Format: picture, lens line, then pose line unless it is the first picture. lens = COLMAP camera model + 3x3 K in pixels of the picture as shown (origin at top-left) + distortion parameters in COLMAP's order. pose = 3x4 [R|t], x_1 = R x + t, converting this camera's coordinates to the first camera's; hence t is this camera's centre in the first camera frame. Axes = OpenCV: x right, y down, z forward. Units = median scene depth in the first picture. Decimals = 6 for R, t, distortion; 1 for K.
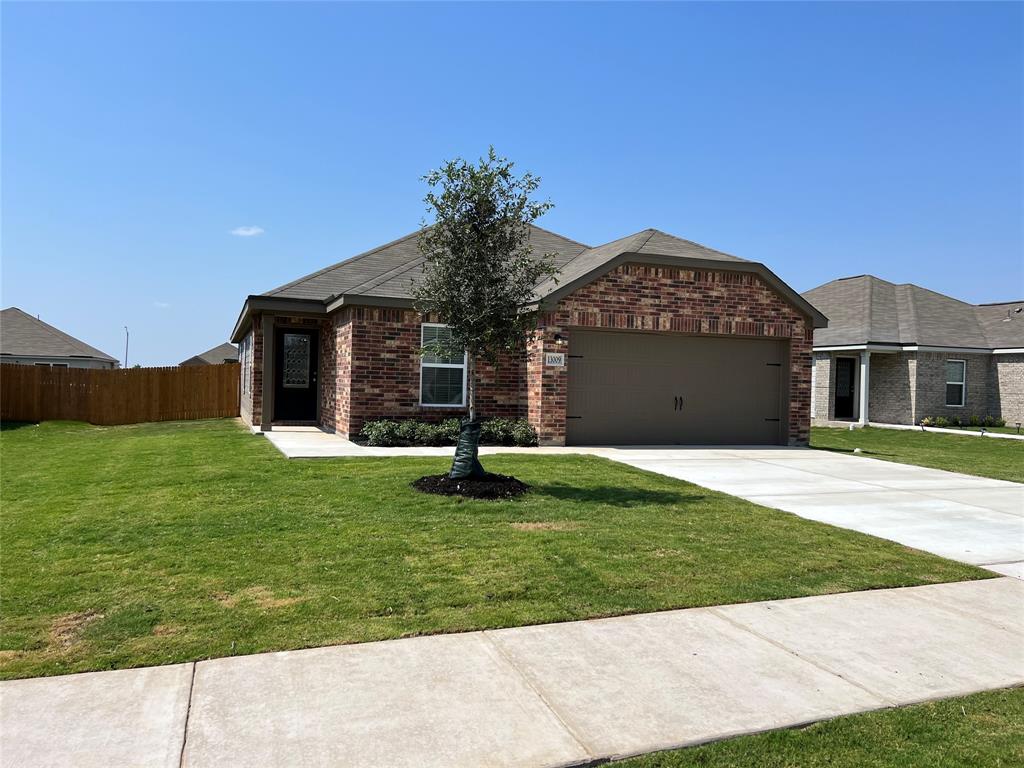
lens RADIAL K [[771.7, 0, 506.7], [0, 771.7, 393.9], [0, 0, 1]] dist [0.085461, -0.025766]
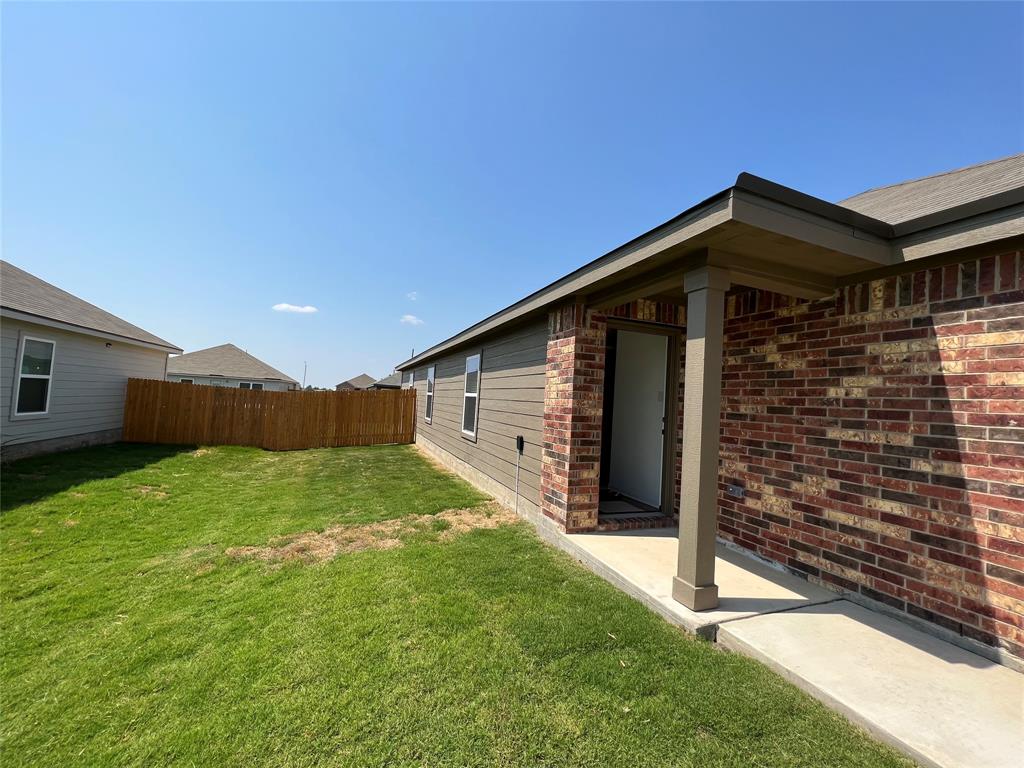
lens RADIAL K [[408.7, 0, 516.3], [0, 408.7, 385.2], [0, 0, 1]] dist [0.005687, 0.001362]
pose [[0.999025, 0.034115, 0.028022, -0.420732], [-0.032572, 0.998021, -0.053793, -0.037982], [-0.029801, 0.052828, 0.998159, 0.868201]]
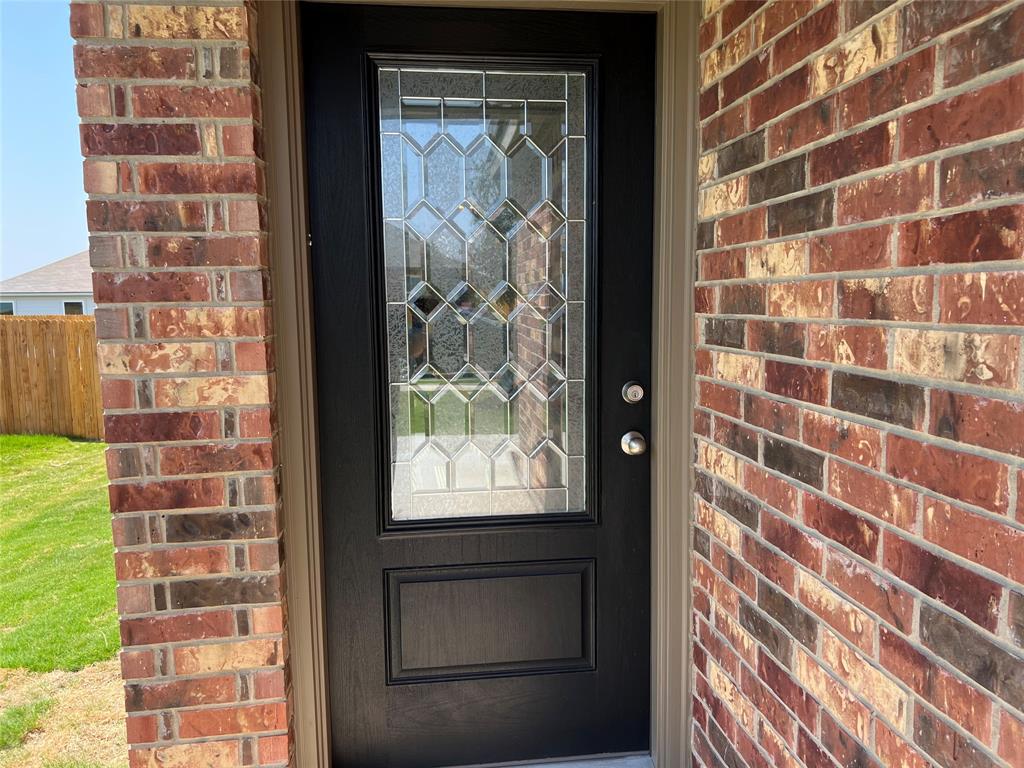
lens RADIAL K [[771.7, 0, 517.3], [0, 771.7, 390.4], [0, 0, 1]] dist [0.085461, -0.025766]
pose [[0.976676, -0.011856, -0.214393, -0.285329], [0.032961, 0.994918, 0.095137, -0.046815], [0.212175, -0.099985, 0.972103, 1.044702]]
